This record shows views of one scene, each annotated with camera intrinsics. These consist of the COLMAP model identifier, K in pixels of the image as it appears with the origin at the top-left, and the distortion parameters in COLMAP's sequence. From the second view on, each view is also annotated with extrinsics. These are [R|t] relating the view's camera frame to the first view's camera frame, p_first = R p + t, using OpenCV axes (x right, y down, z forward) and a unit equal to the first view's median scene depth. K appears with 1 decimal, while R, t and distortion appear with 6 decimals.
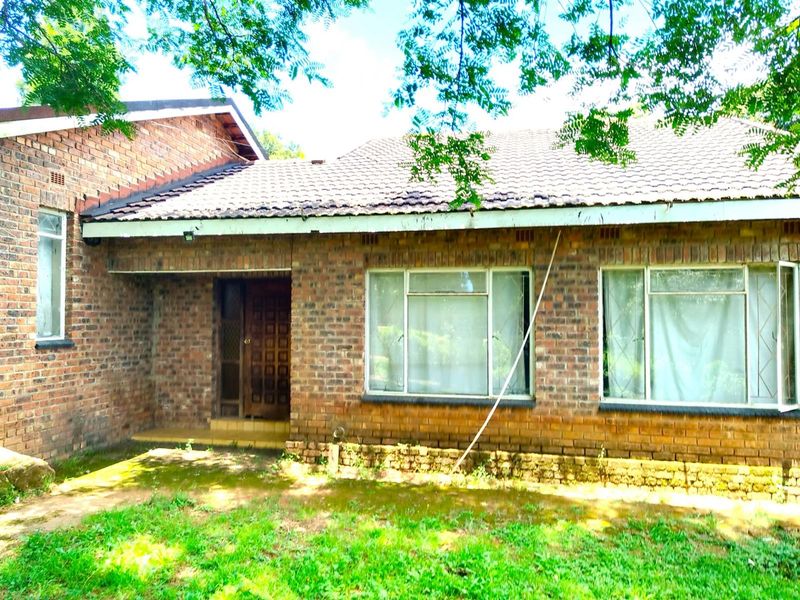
lens RADIAL K [[581.5, 0, 406.1], [0, 581.5, 302.0], [0, 0, 1]] dist [0.046450, -0.037606]
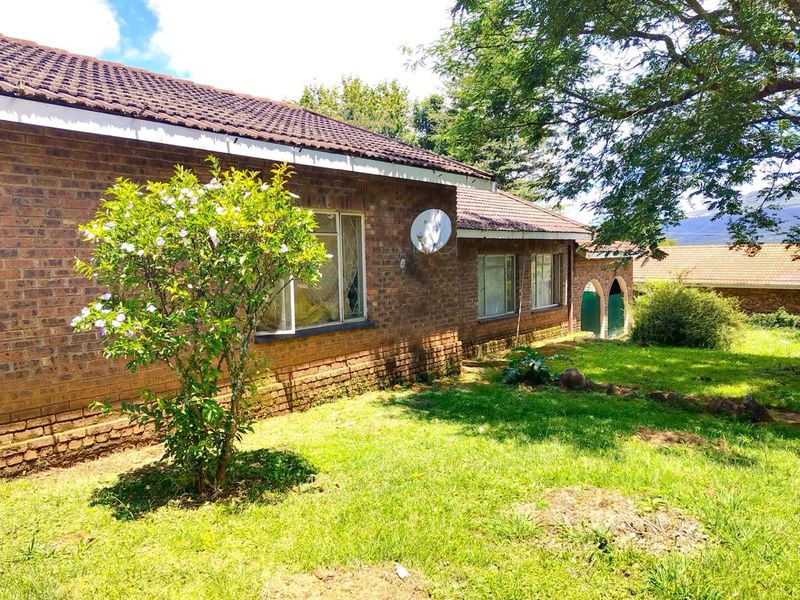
lens RADIAL K [[581.5, 0, 406.1], [0, 581.5, 302.0], [0, 0, 1]] dist [0.046450, -0.037606]
pose [[0.467034, -0.083072, 0.880329, -1.862668], [-0.008770, 0.995093, 0.098554, -0.089840], [-0.884196, -0.053748, 0.464013, 0.298919]]
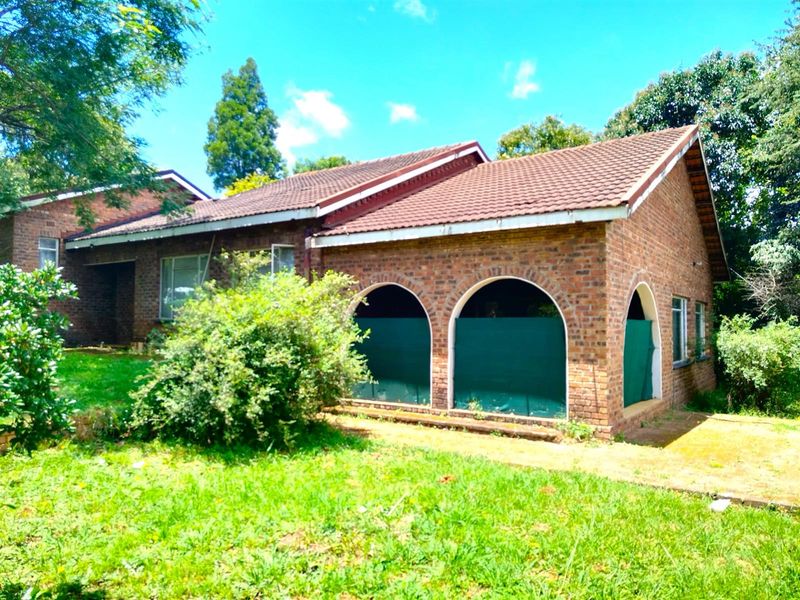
lens RADIAL K [[581.5, 0, 406.1], [0, 581.5, 302.0], [0, 0, 1]] dist [0.046450, -0.037606]
pose [[0.921207, -0.012427, -0.388874, 1.504673], [0.006667, 0.999847, -0.016158, 0.134182], [0.389016, 0.012293, 0.921149, -0.545914]]
